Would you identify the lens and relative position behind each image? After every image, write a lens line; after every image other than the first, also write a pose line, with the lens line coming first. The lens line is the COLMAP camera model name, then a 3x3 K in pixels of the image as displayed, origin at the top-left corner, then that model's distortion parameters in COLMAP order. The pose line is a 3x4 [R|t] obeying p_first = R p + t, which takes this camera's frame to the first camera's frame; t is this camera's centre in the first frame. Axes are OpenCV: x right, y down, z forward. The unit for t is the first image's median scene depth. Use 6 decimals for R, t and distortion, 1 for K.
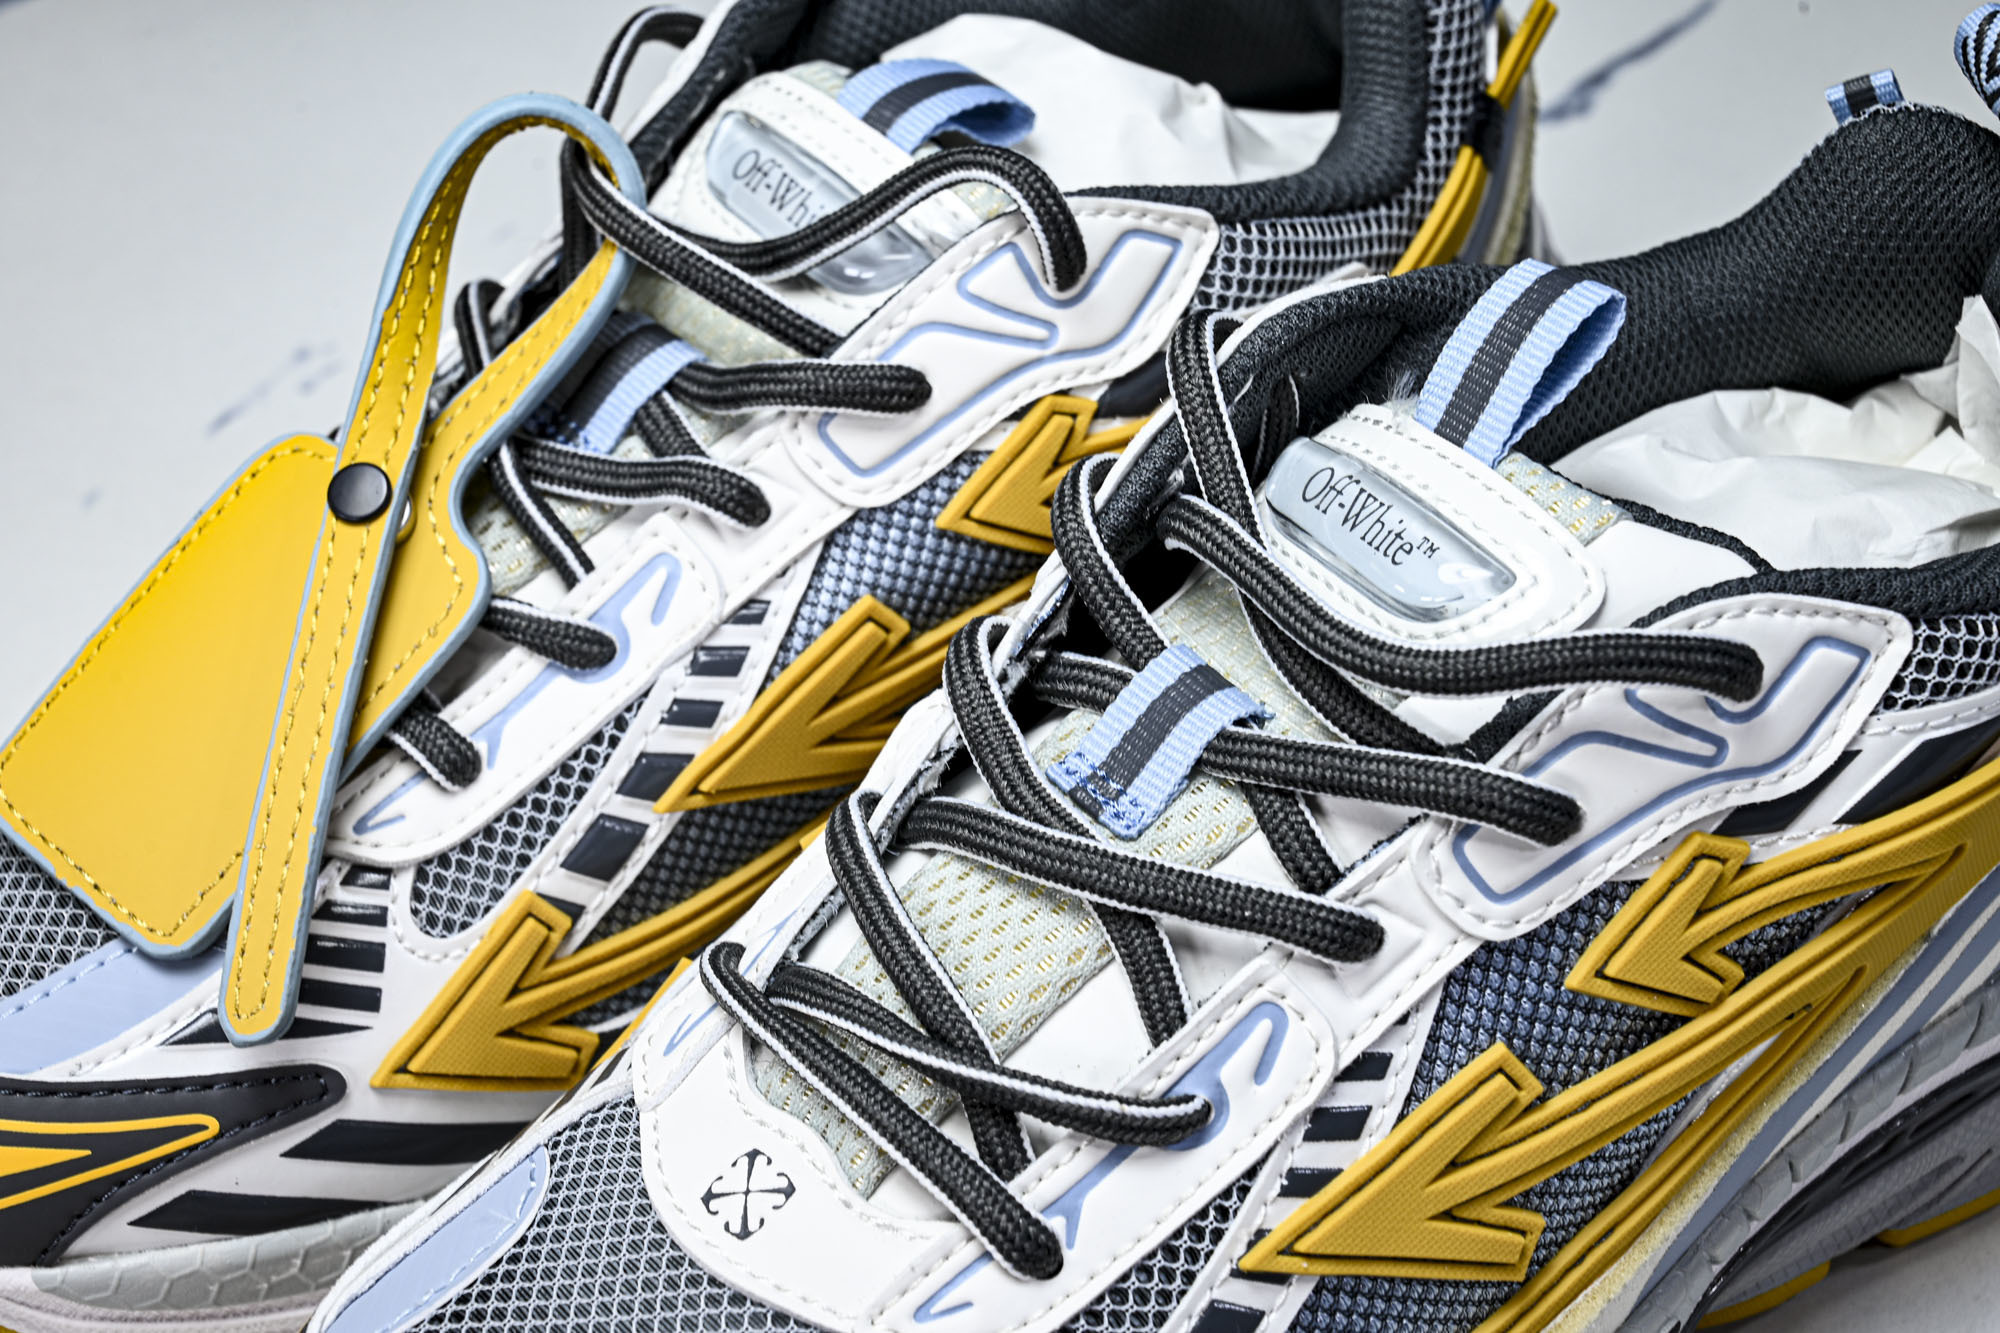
lens RADIAL K [[3554.5, 0, 1000.0], [0, 3554.5, 666.5], [0, 0, 1]] dist [-0.004133, -0.100851]
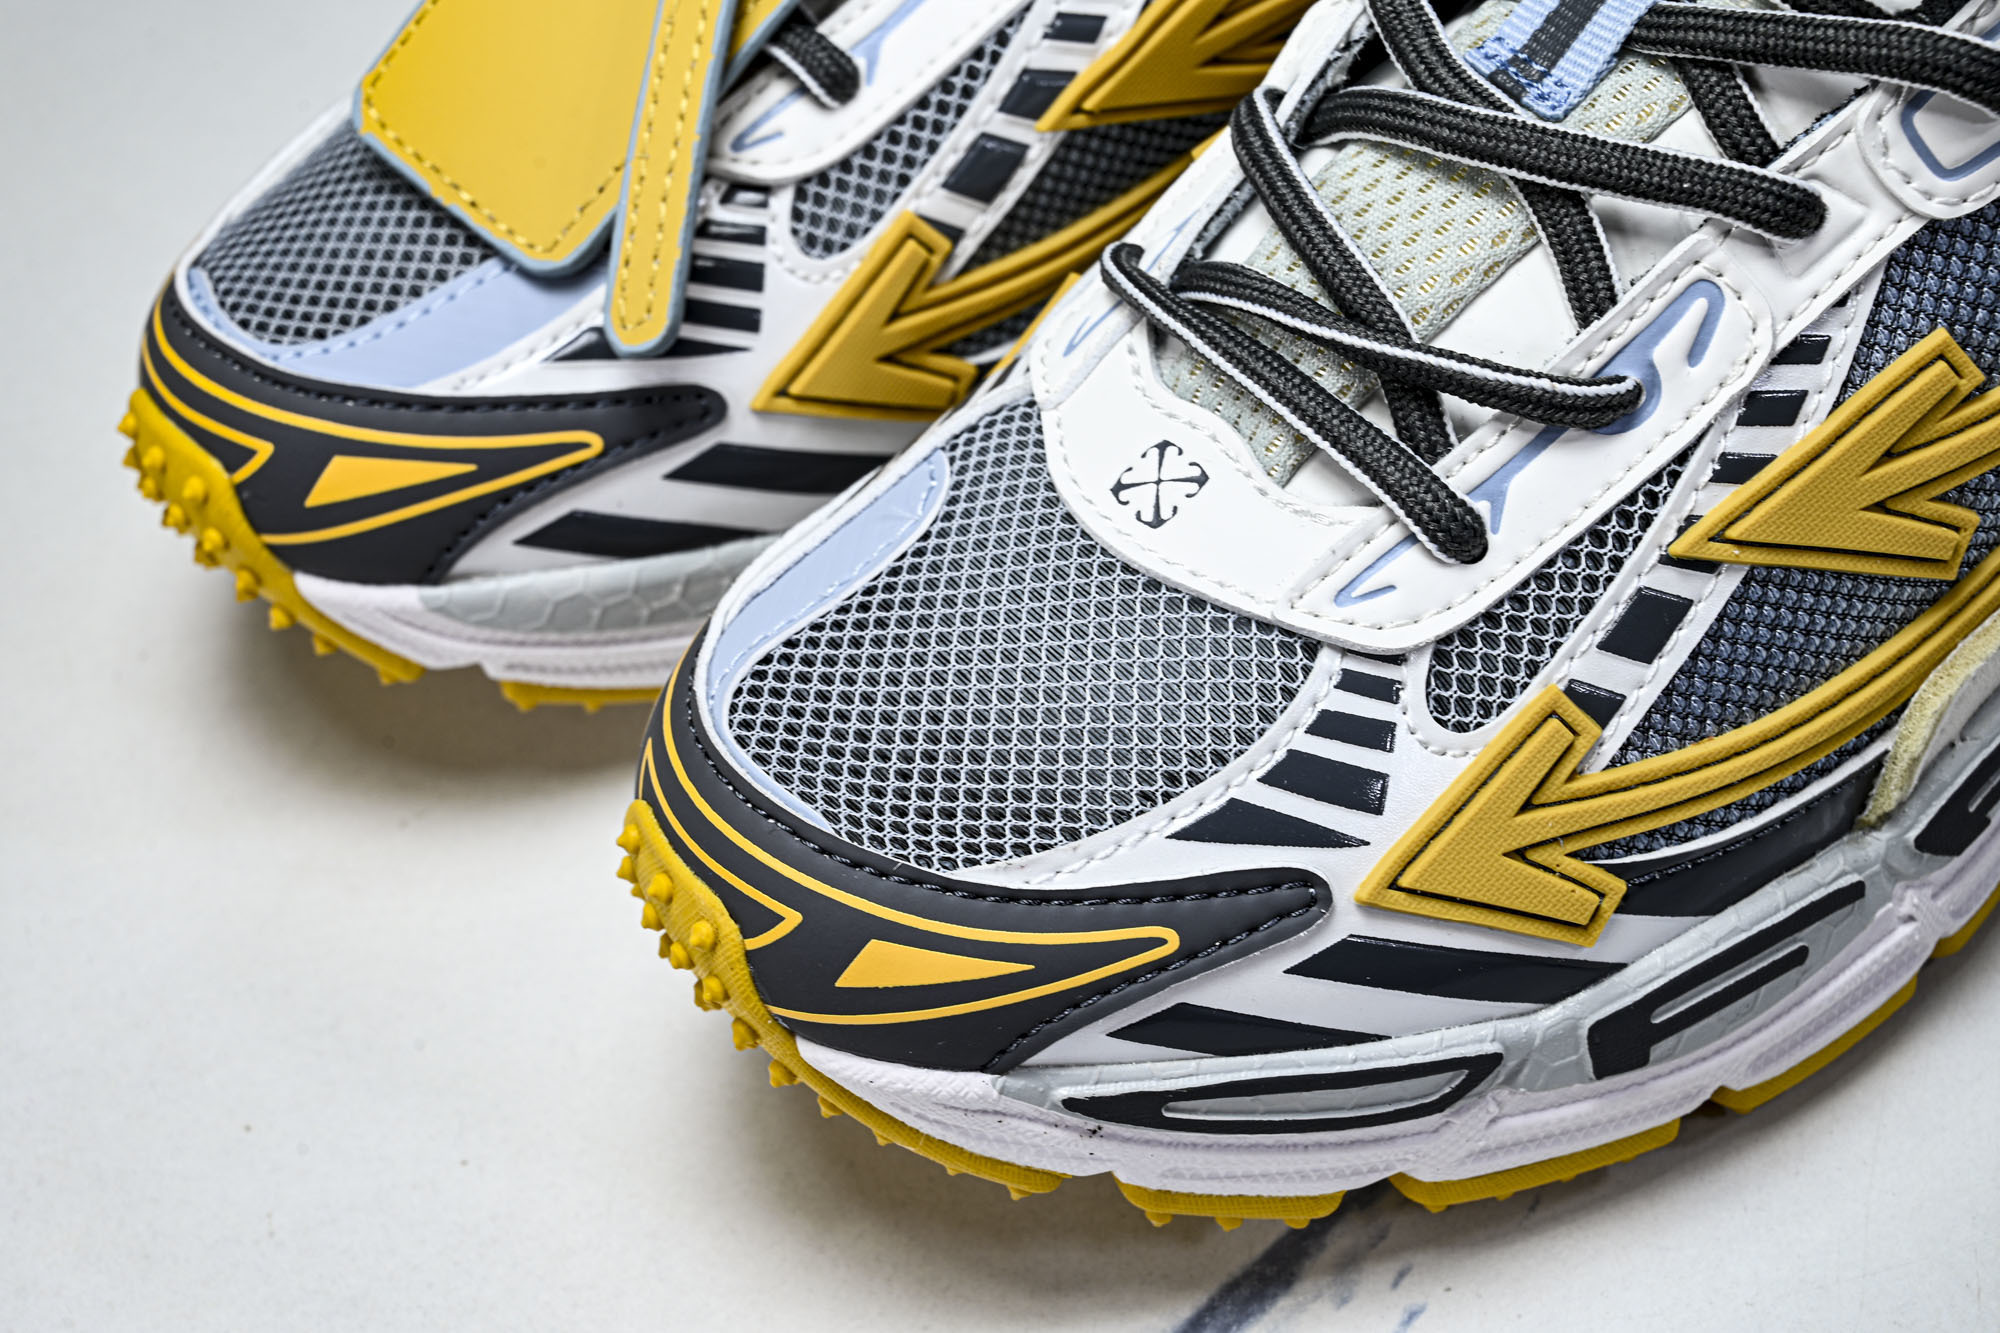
lens RADIAL K [[3554.5, 0, 1000.0], [0, 3554.5, 666.5], [0, 0, 1]] dist [-0.004133, -0.100851]
pose [[0.998474, 0.005867, -0.054913, -0.060258], [0.000434, 0.993477, 0.114033, 0.086133], [0.055224, -0.113883, 0.991958, 0.019334]]
